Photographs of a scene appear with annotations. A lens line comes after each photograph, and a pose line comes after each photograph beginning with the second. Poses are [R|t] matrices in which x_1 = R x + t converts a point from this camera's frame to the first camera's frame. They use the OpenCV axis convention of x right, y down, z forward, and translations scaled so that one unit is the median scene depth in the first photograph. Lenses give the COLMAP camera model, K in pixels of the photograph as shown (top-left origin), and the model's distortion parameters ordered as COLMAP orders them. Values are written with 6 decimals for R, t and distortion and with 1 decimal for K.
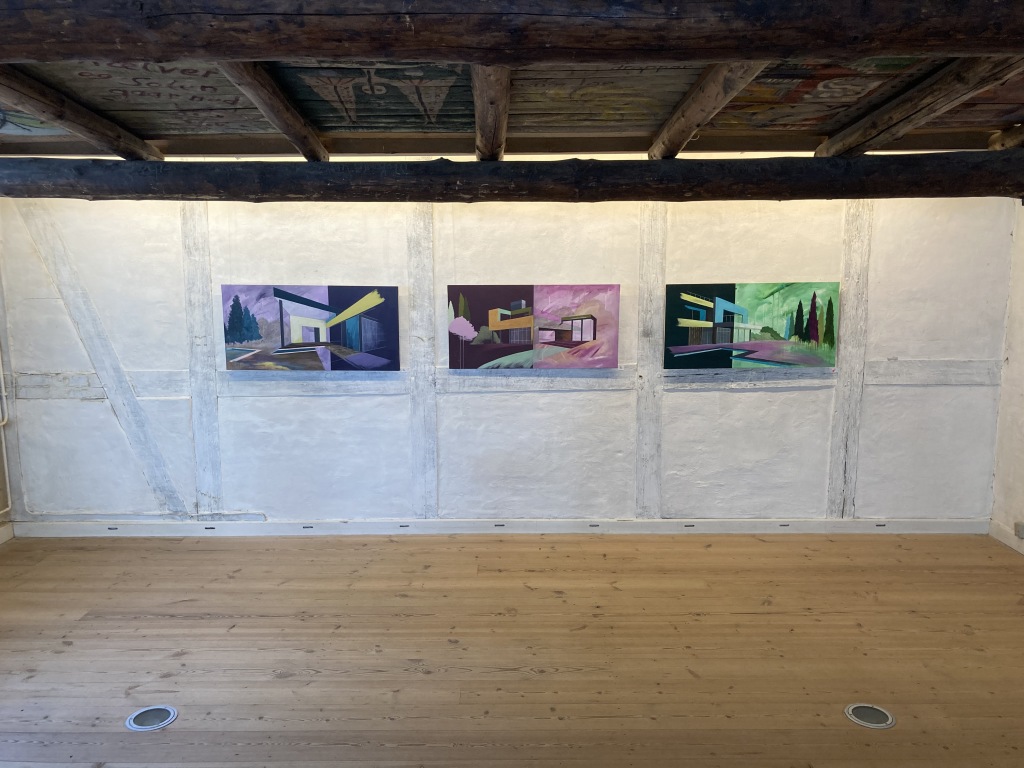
lens RADIAL K [[831.7, 0, 511.2], [0, 831.7, 373.4], [0, 0, 1]] dist [0.039123, -0.040605]
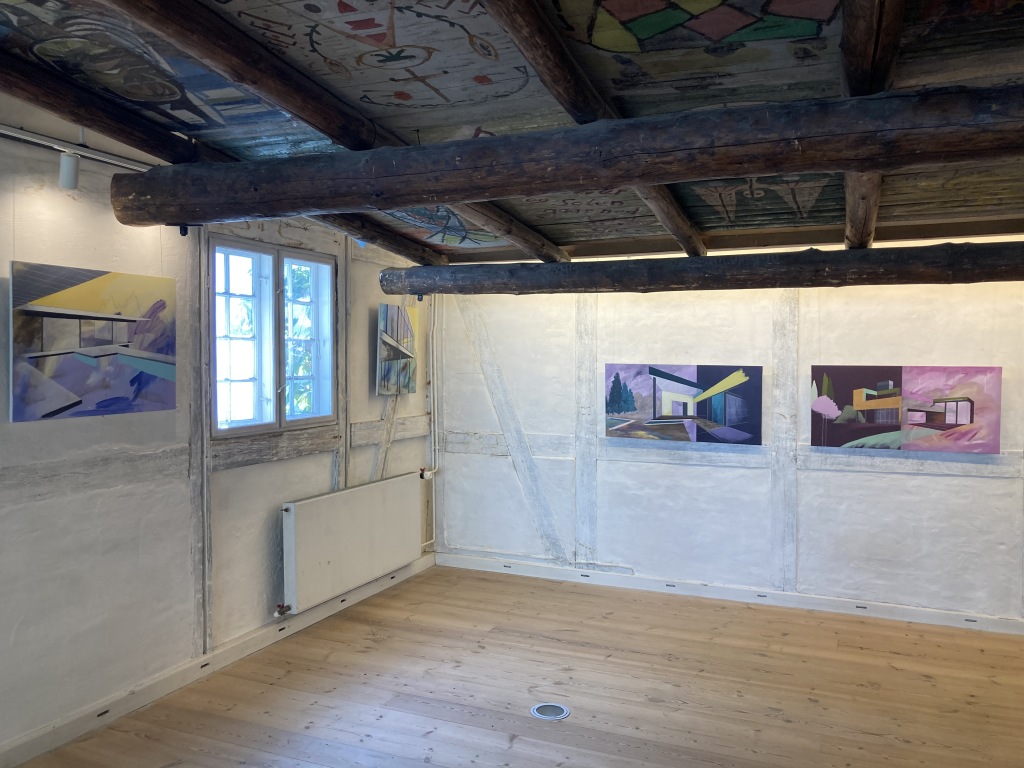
lens RADIAL K [[831.7, 0, 509.7], [0, 831.7, 373.2], [0, 0, 1]] dist [0.039123, -0.040605]
pose [[0.916312, 0.014619, -0.400199, -0.002862], [-0.059150, 0.993313, -0.099148, 0.030861], [0.396073, 0.114522, 0.911049, -0.114675]]
